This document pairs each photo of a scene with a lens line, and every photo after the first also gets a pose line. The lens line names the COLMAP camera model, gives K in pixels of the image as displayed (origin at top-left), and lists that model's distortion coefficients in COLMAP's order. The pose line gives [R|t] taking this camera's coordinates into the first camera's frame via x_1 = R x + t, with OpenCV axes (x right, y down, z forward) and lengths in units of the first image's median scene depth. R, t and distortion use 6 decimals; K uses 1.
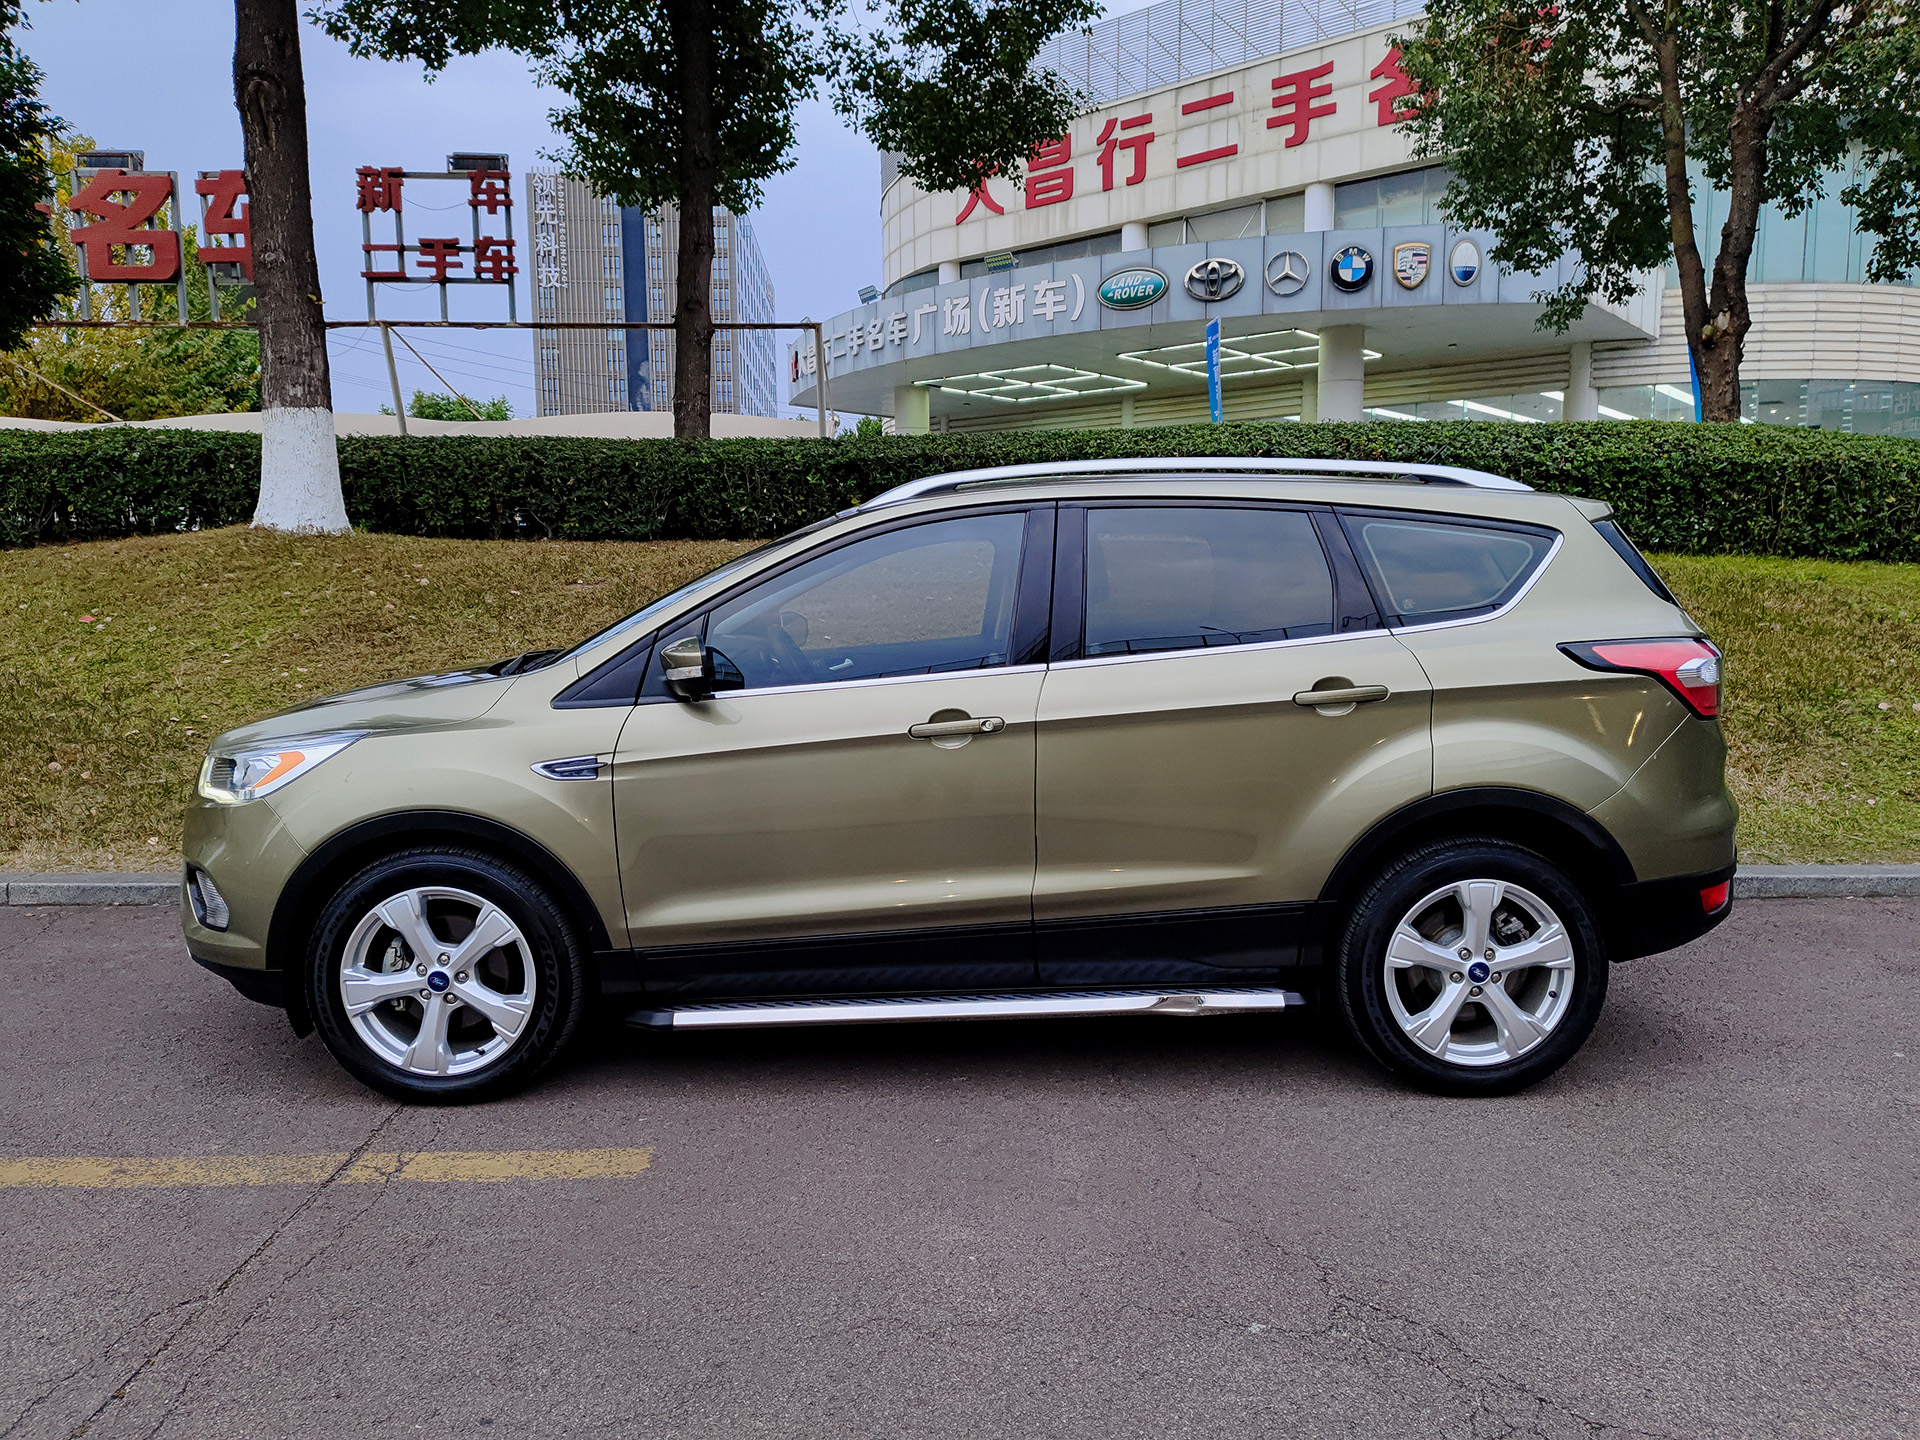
lens RADIAL K [[1333.9, 0, 962.5], [0, 1333.9, 727.0], [0, 0, 1]] dist [0.025606, -0.031279]
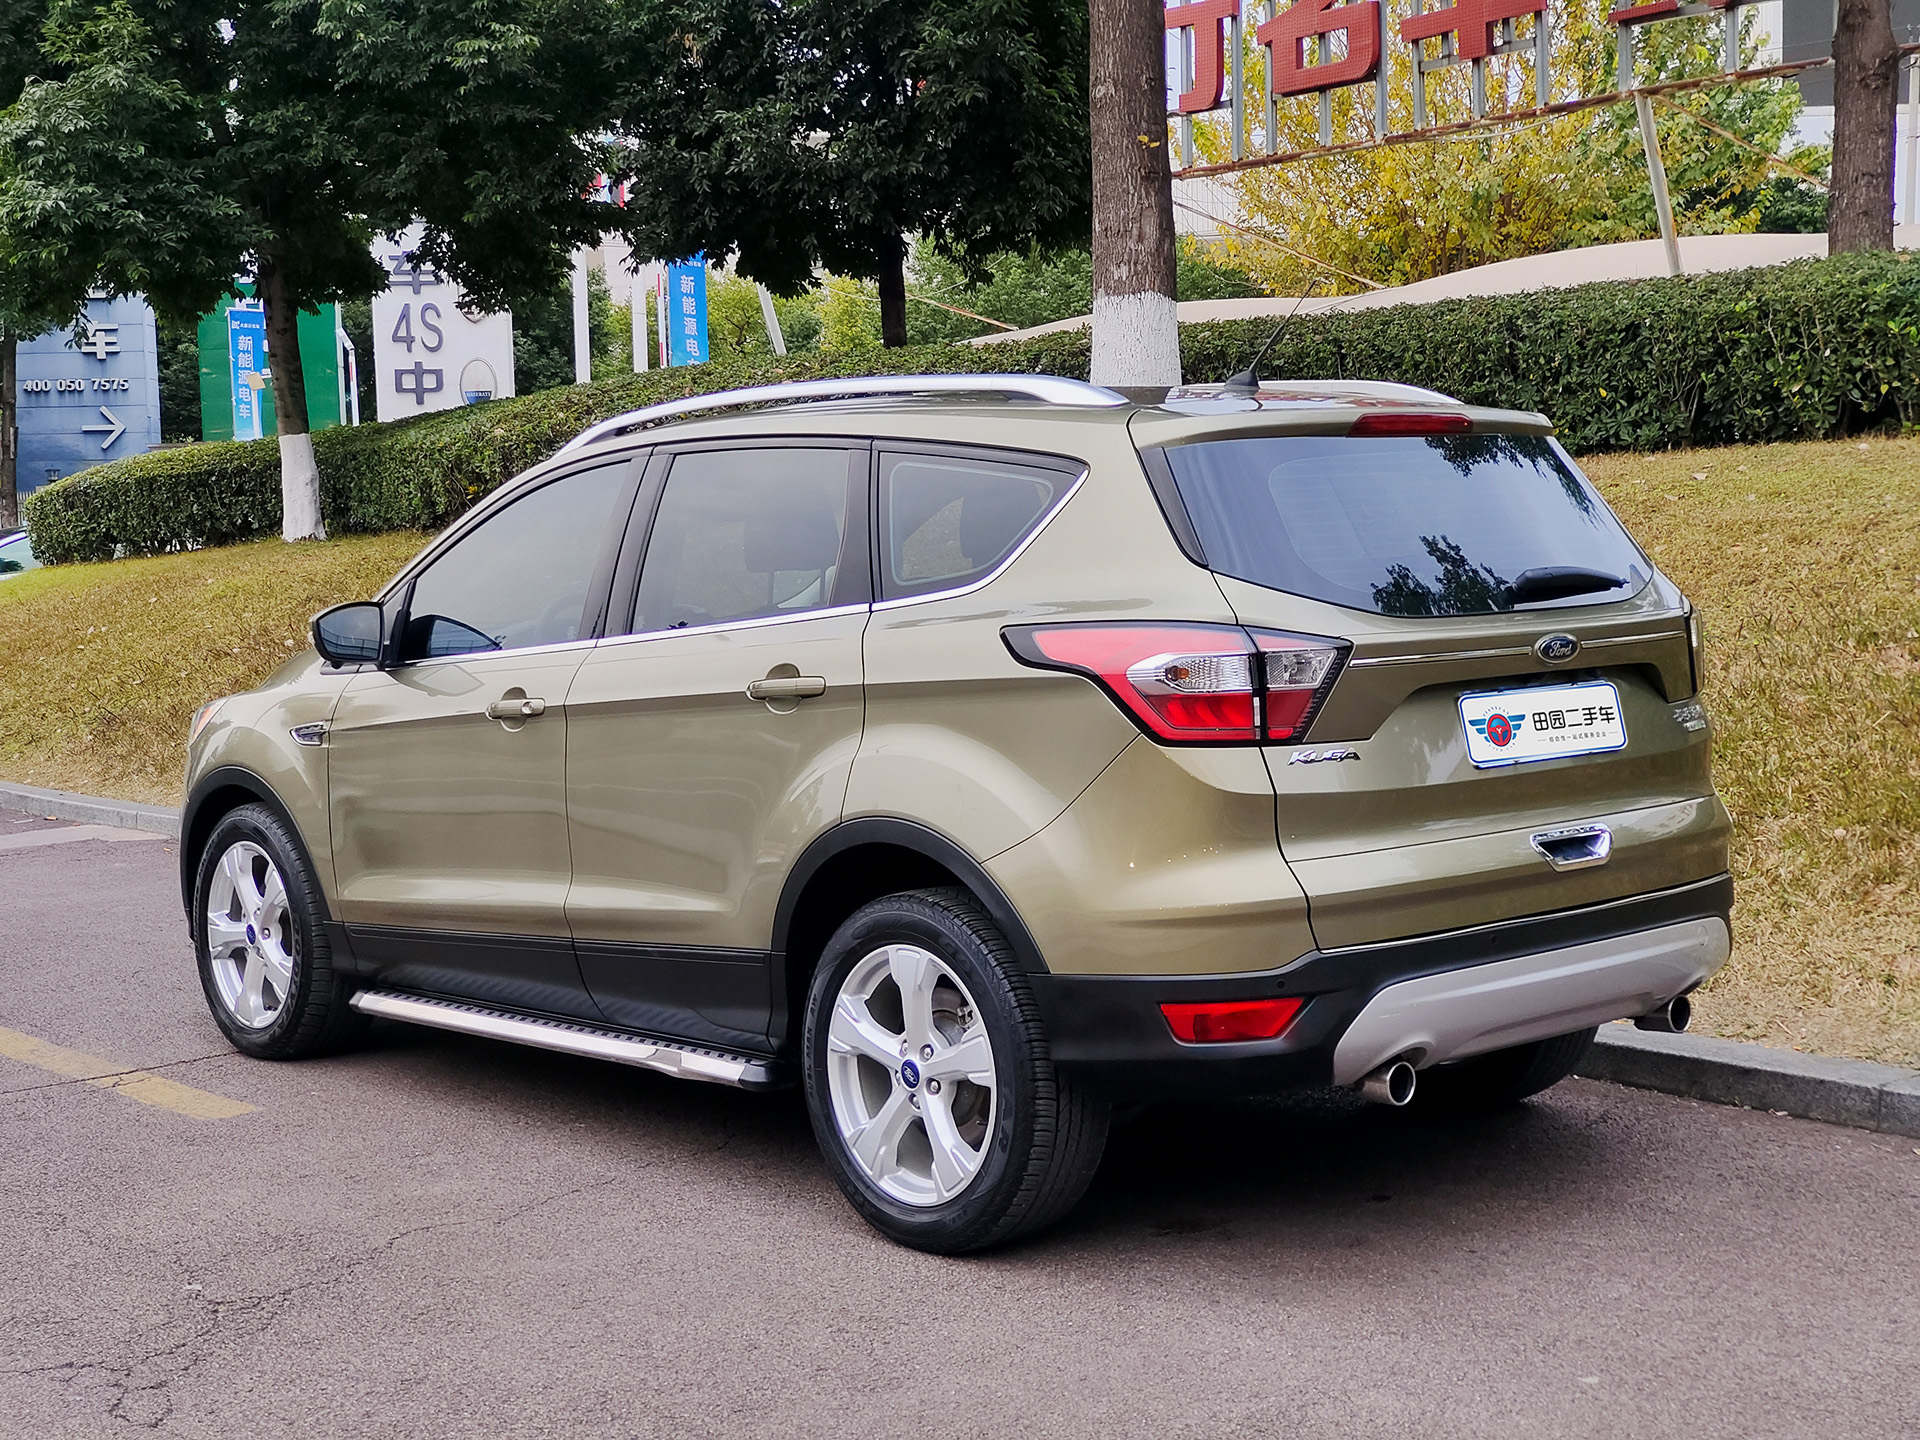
lens RADIAL K [[2613.3, 0, 953.5], [0, 2613.3, 729.8], [0, 0, 1]] dist [0.109139, 0.000000]
pose [[0.637931, 0.043521, -0.768862, 1.475918], [-0.063225, 0.997991, 0.004033, -0.010961], [0.767493, 0.046039, 0.639401, 0.100269]]
